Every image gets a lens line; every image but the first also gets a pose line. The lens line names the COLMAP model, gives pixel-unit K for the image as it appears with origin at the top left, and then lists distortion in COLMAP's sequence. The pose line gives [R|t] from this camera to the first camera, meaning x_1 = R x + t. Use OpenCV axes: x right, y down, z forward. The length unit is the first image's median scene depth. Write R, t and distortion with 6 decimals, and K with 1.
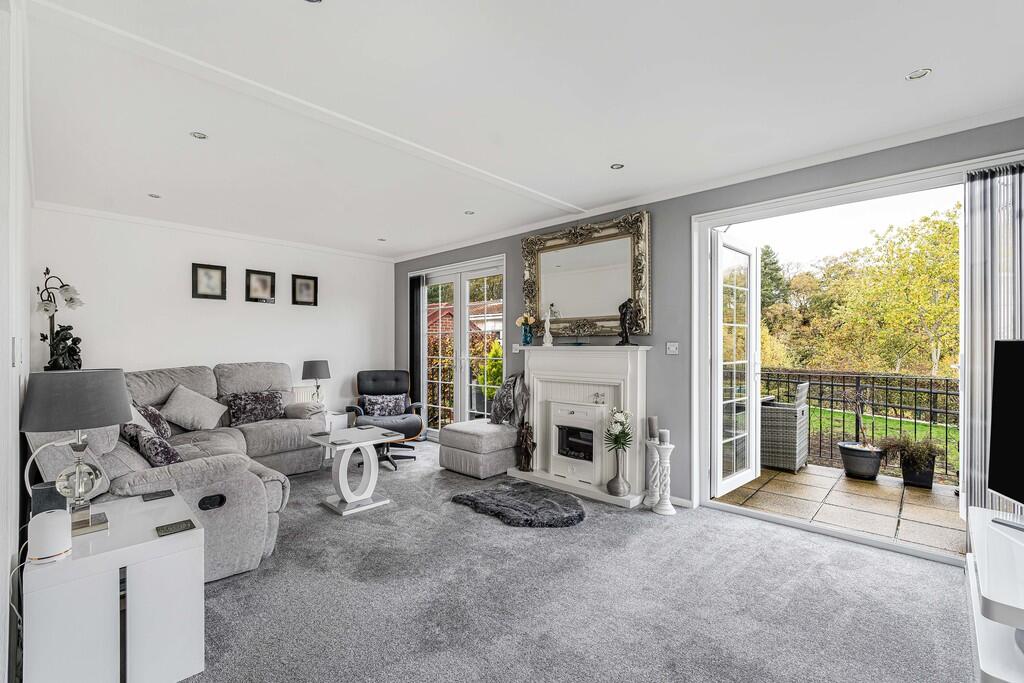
lens RADIAL K [[454.2, 0, 504.2], [0, 454.2, 346.8], [0, 0, 1]] dist [-0.004727, 0.001387]
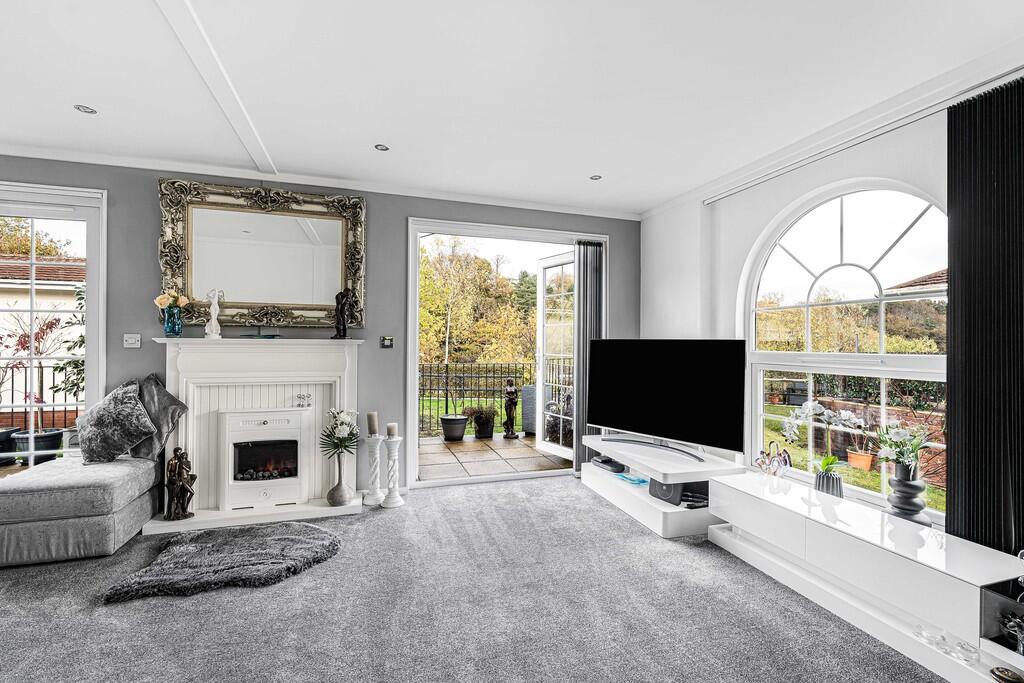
lens RADIAL K [[454.2, 0, 511.5], [0, 454.2, 343.8], [0, 0, 1]] dist [-0.004727, 0.001387]
pose [[0.469643, 0.000277, 0.882856, -0.345628], [-0.007683, 0.999963, 0.003774, 0.000715], [-0.882823, -0.008555, 0.469628, 0.247447]]
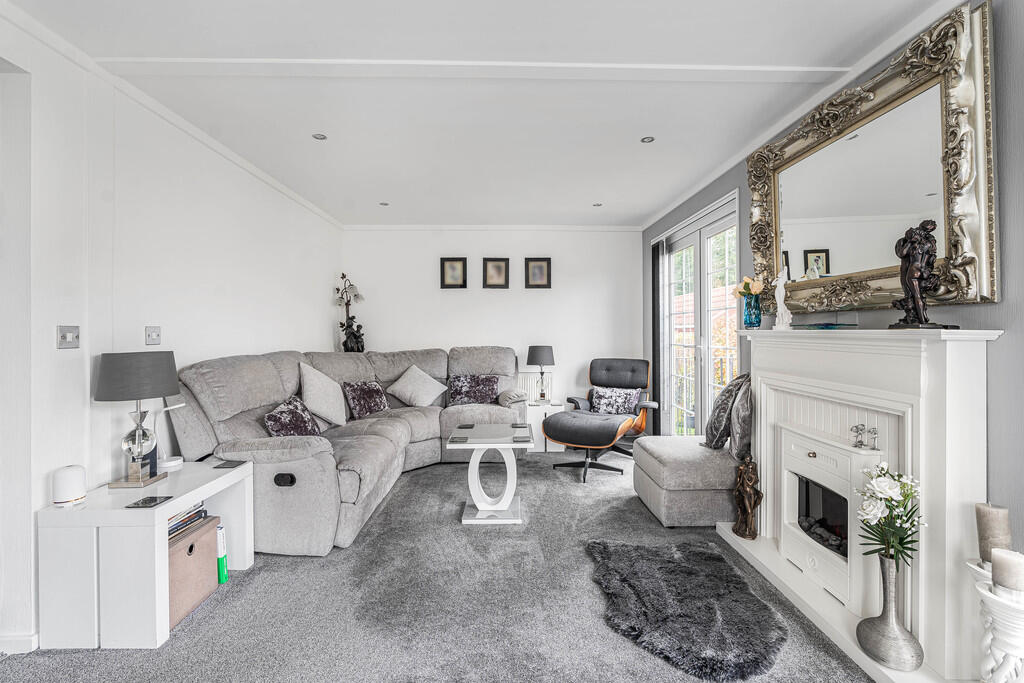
lens RADIAL K [[454.2, 0, 502.7], [0, 454.2, 328.7], [0, 0, 1]] dist [-0.004727, 0.001387]
pose [[0.701926, -0.004963, -0.712233, 0.273197], [0.002470, 0.999987, -0.004534, -0.001631], [0.712246, 0.001424, 0.701929, 0.365084]]
